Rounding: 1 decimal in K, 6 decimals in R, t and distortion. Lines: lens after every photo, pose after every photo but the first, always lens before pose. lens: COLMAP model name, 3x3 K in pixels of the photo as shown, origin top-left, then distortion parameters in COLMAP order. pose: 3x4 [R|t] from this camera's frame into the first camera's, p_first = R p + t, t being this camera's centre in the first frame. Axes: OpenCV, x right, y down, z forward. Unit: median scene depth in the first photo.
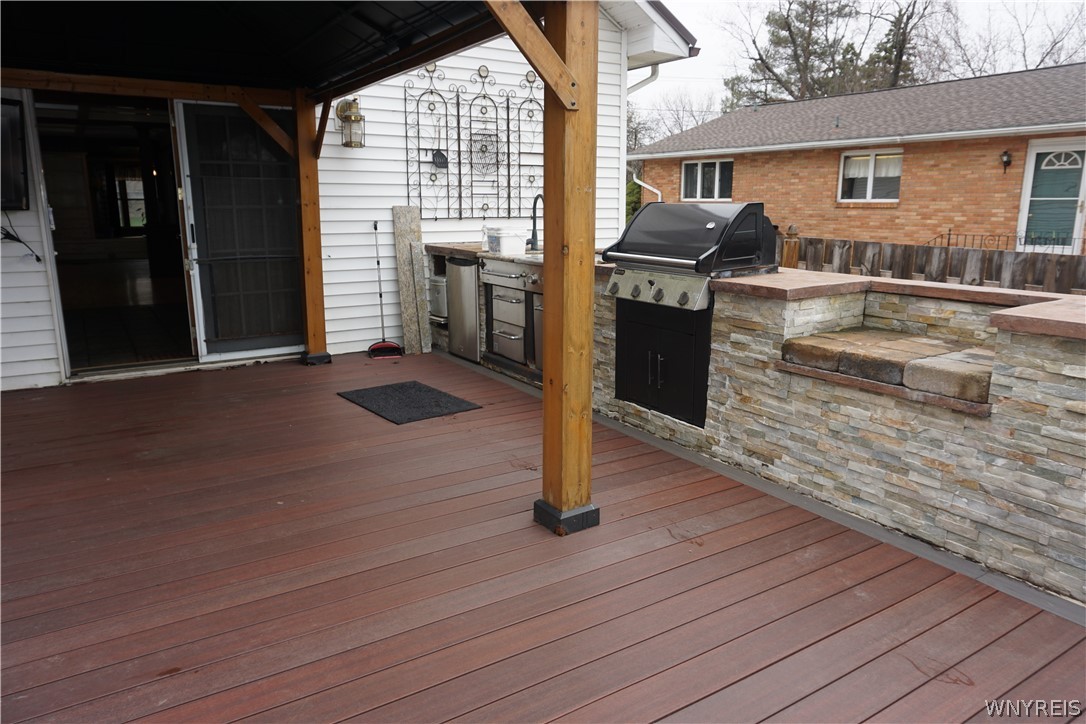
lens RADIAL K [[723.5, 0, 543.6], [0, 723.5, 362.2], [0, 0, 1]] dist [-0.054136, 0.039615]
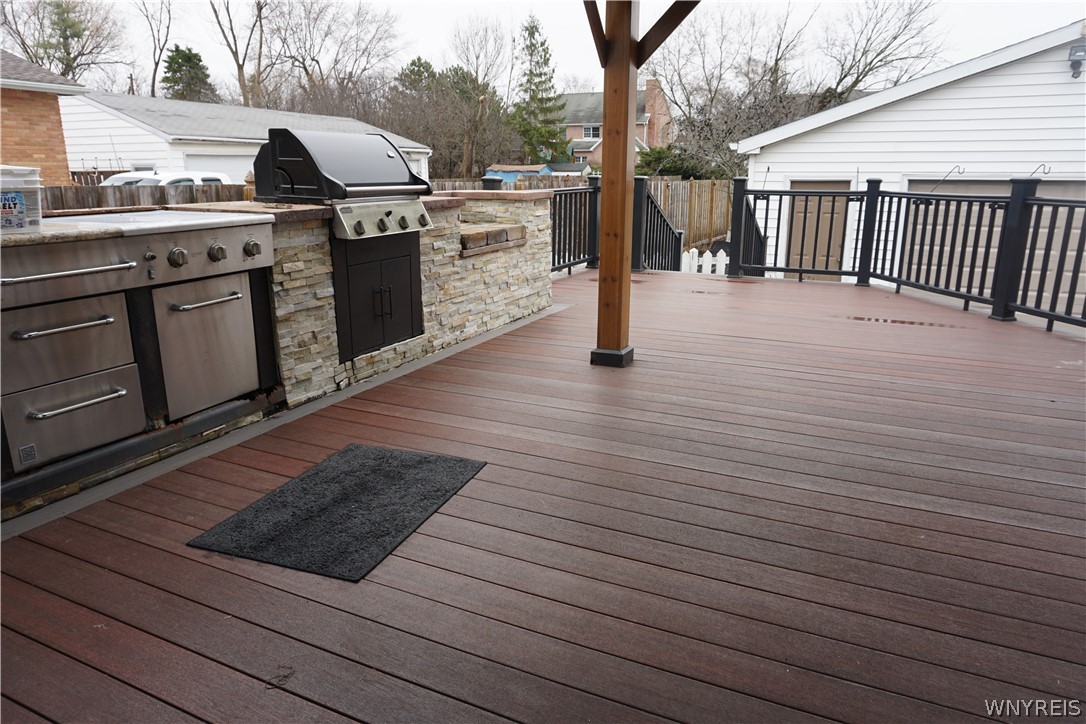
lens RADIAL K [[723.5, 0, 544.2], [0, 723.5, 361.4], [0, 0, 1]] dist [-0.054136, 0.039615]
pose [[-0.522531, -0.220626, 0.823581, -0.753853], [0.185211, 0.913505, 0.362224, -0.224675], [-0.832261, 0.341809, -0.436472, 1.226743]]
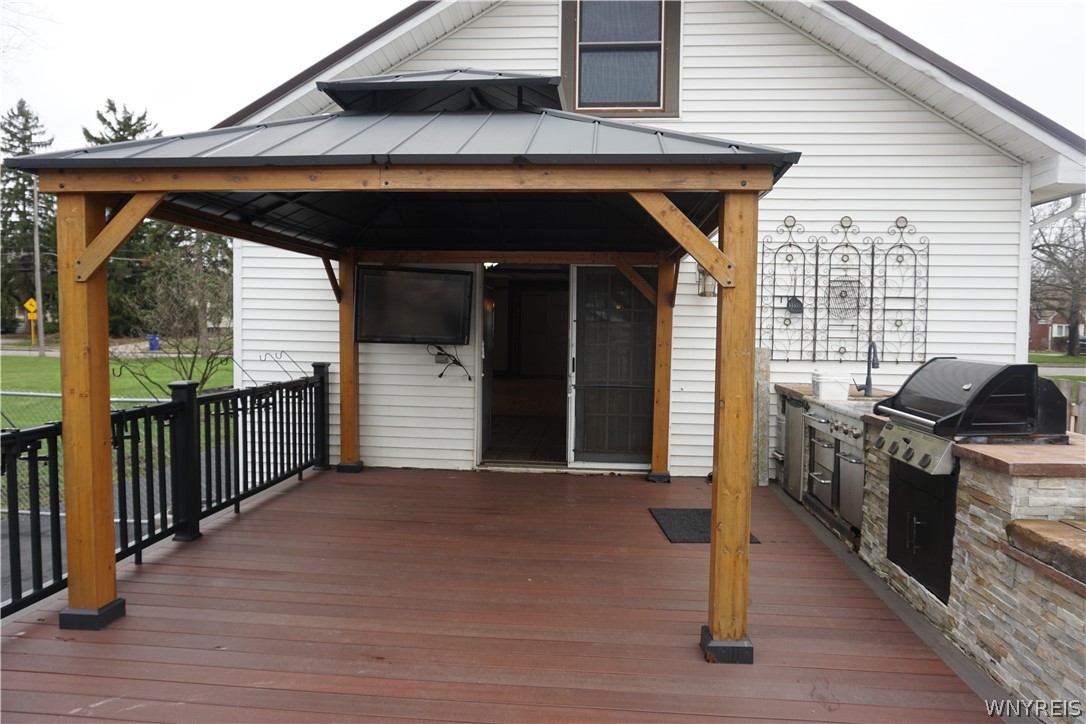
lens RADIAL K [[723.5, 0, 542.1], [0, 723.5, 365.1], [0, 0, 1]] dist [-0.054136, 0.039615]
pose [[0.792818, 0.042596, -0.607968, 0.315108], [-0.143852, 0.982448, -0.118755, -0.024005], [0.592239, 0.181608, 0.785030, -0.053844]]
